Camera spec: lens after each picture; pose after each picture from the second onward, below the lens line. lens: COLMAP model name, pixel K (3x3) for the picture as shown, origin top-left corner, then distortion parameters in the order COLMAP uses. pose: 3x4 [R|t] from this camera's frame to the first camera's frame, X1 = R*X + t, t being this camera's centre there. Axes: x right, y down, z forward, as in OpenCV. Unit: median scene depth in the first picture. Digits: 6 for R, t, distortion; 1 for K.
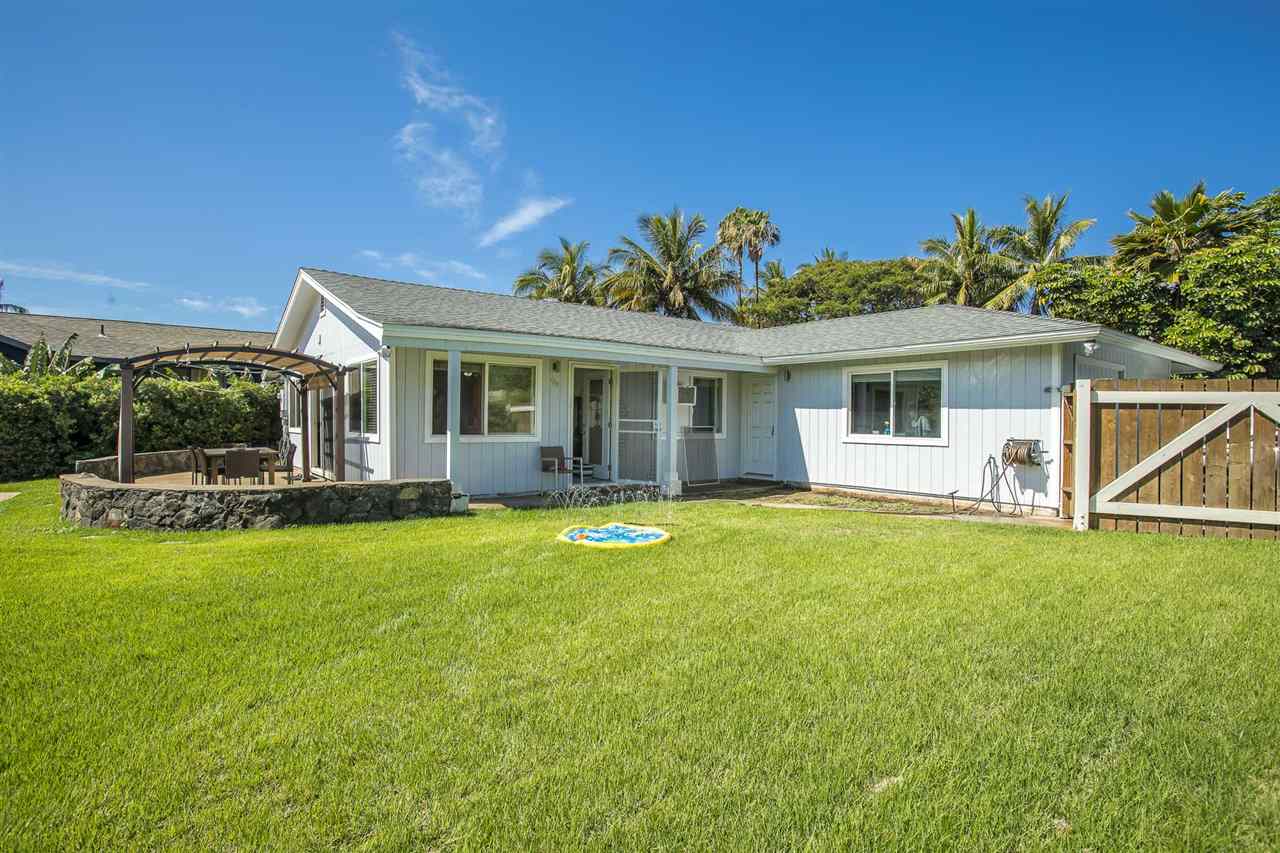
lens RADIAL K [[630.9, 0, 651.1], [0, 630.9, 431.5], [0, 0, 1]] dist [-0.039527, 0.003252]
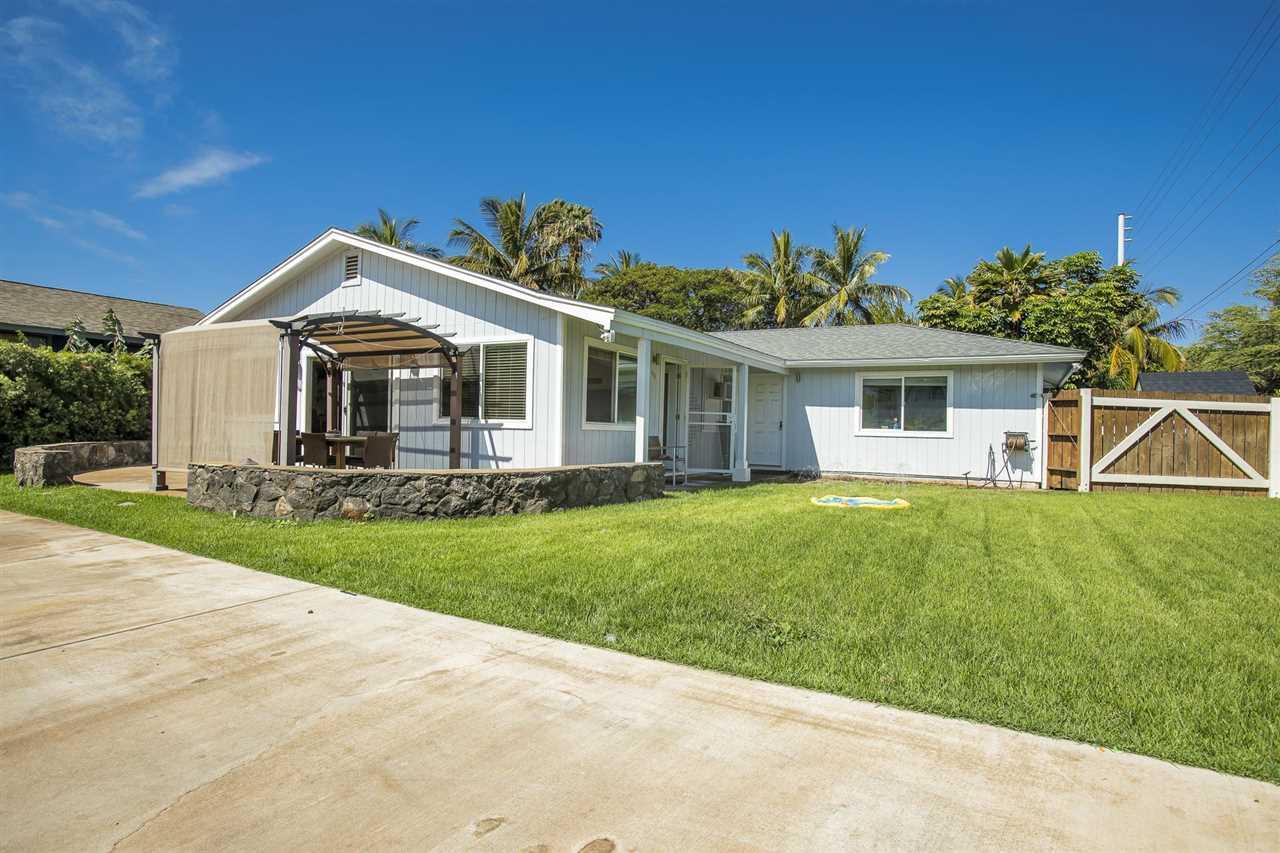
lens RADIAL K [[687.8, 0, 641.0], [0, 687.8, 421.7], [0, 0, 1]] dist [-0.062880, 0.020017]
pose [[0.924537, 0.016540, 0.380734, -0.551555], [-0.008279, 0.999694, -0.023324, 0.024108], [-0.381003, 0.018411, 0.924391, -0.032062]]
